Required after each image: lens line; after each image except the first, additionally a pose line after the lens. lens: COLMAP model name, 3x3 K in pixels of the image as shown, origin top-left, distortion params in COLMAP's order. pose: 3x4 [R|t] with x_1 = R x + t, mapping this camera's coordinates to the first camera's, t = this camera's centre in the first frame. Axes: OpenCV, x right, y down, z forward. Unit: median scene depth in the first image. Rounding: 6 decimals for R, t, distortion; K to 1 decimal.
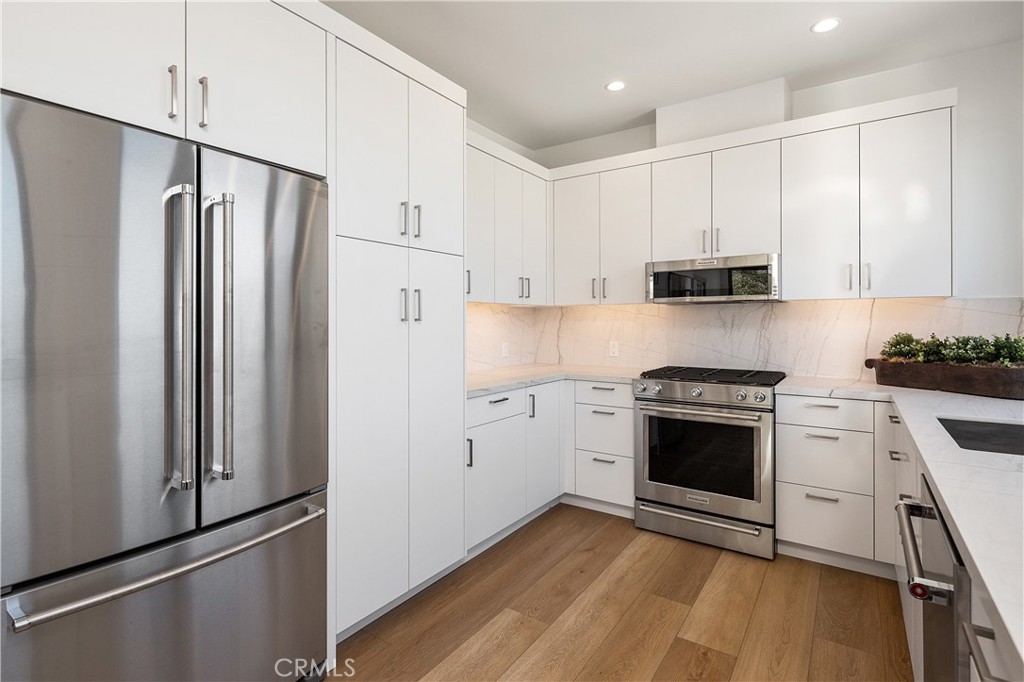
lens RADIAL K [[501.6, 0, 514.0], [0, 501.6, 321.0], [0, 0, 1]] dist [-0.003791, -0.000352]
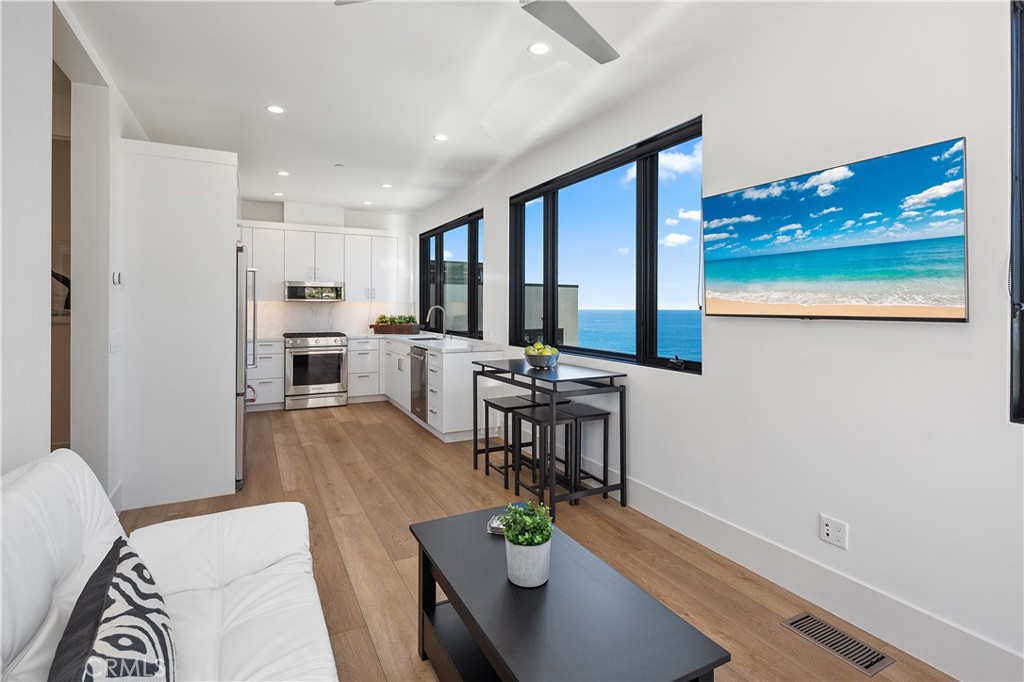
lens RADIAL K [[501.6, 0, 514.0], [0, 501.6, 321.0], [0, 0, 1]] dist [-0.003791, -0.000352]
pose [[0.452996, -0.016730, 0.891356, -1.185500], [-0.005465, 0.999753, 0.021542, -0.003858], [-0.891496, -0.014630, 0.452792, -0.782258]]
